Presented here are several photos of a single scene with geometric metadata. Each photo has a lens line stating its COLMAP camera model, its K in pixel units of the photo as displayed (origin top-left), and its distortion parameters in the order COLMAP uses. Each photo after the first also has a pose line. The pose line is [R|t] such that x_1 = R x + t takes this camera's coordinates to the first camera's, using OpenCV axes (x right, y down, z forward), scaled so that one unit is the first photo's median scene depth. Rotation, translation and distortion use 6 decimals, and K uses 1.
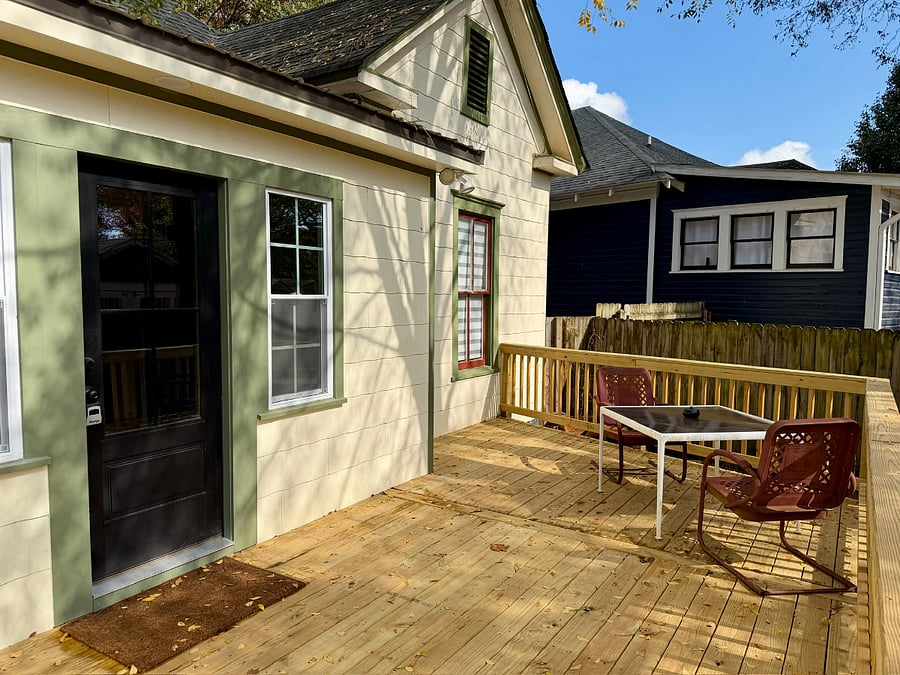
lens RADIAL K [[641.0, 0, 450.0], [0, 641.0, 337.5], [0, 0, 1]] dist [0.022664, -0.000152]
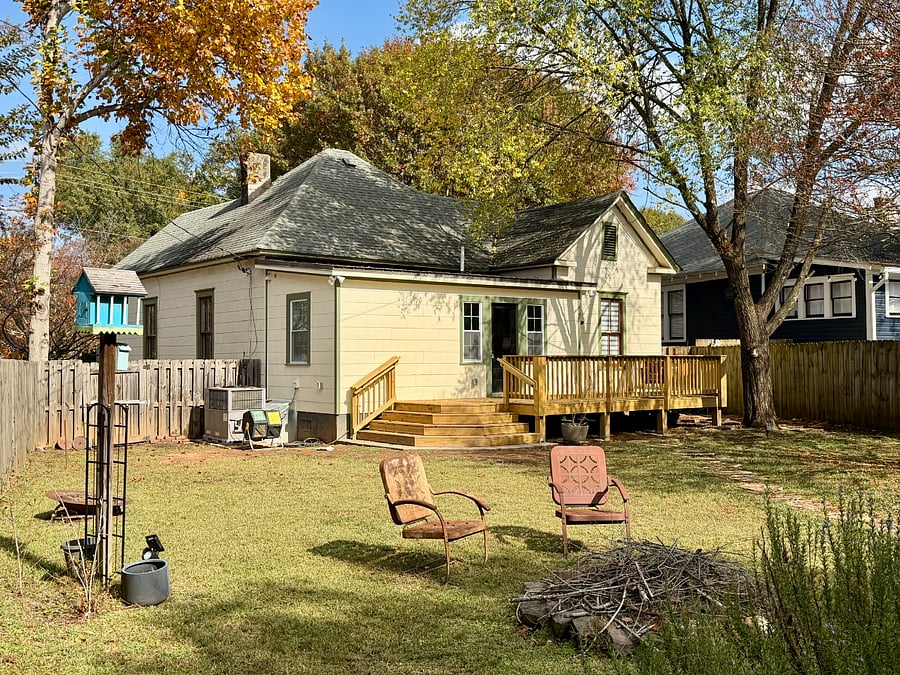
lens RADIAL K [[773.0, 0, 450.5], [0, 773.0, 321.0], [0, 0, 1]] dist [0.009738, -0.006483]
pose [[0.942811, -0.024856, -0.332400, 0.405205], [-0.010607, 0.994474, -0.104450, 0.176423], [0.333159, 0.102003, 0.937337, -1.715985]]
